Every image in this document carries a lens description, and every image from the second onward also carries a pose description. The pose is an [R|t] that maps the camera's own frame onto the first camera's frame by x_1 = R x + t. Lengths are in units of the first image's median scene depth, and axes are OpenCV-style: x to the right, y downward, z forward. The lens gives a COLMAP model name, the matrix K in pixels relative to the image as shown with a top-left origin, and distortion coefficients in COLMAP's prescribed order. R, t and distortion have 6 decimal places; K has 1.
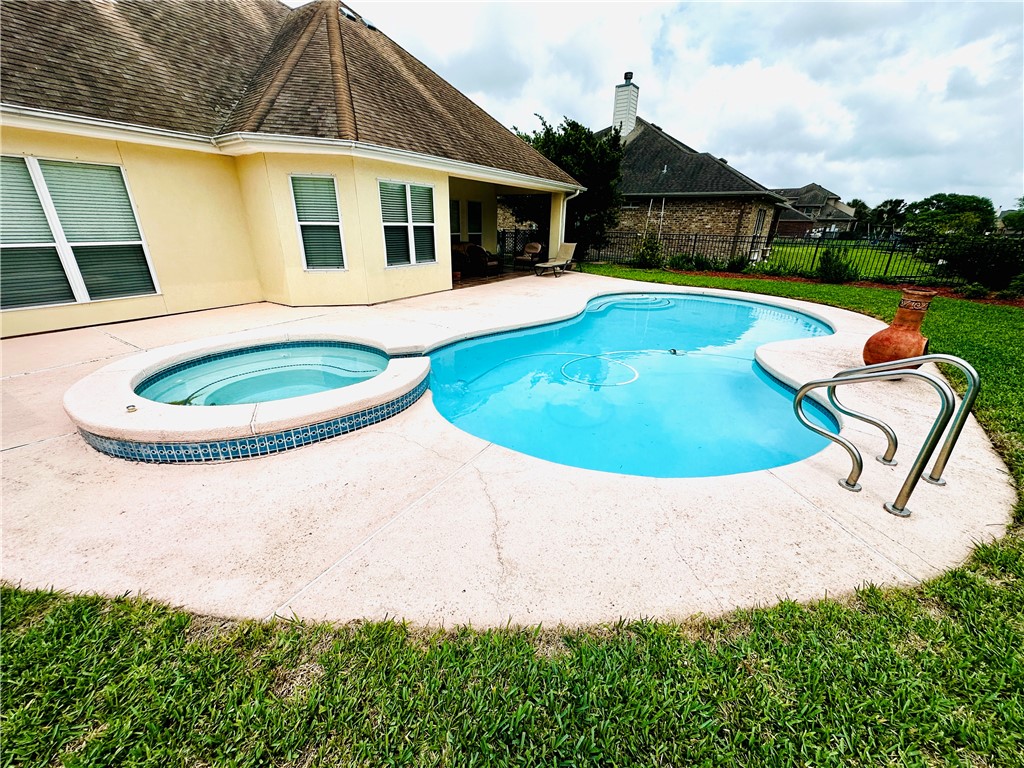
lens RADIAL K [[408.4, 0, 510.2], [0, 408.4, 382.2], [0, 0, 1]] dist [-0.002432, 0.000297]
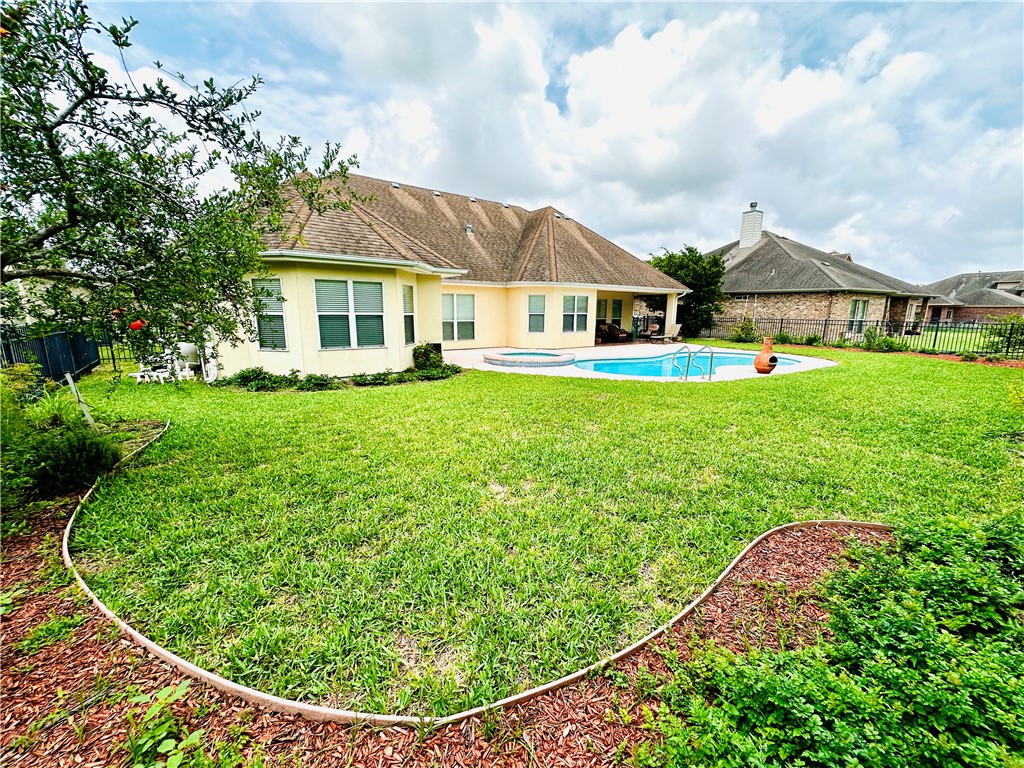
lens RADIAL K [[408.4, 0, 514.0], [0, 408.4, 385.0], [0, 0, 1]] dist [-0.002432, 0.000297]
pose [[0.926334, 0.058317, -0.372163, 0.242832], [-0.128850, 0.977406, -0.167558, 0.335517], [0.353983, 0.203168, 0.912918, -0.877389]]
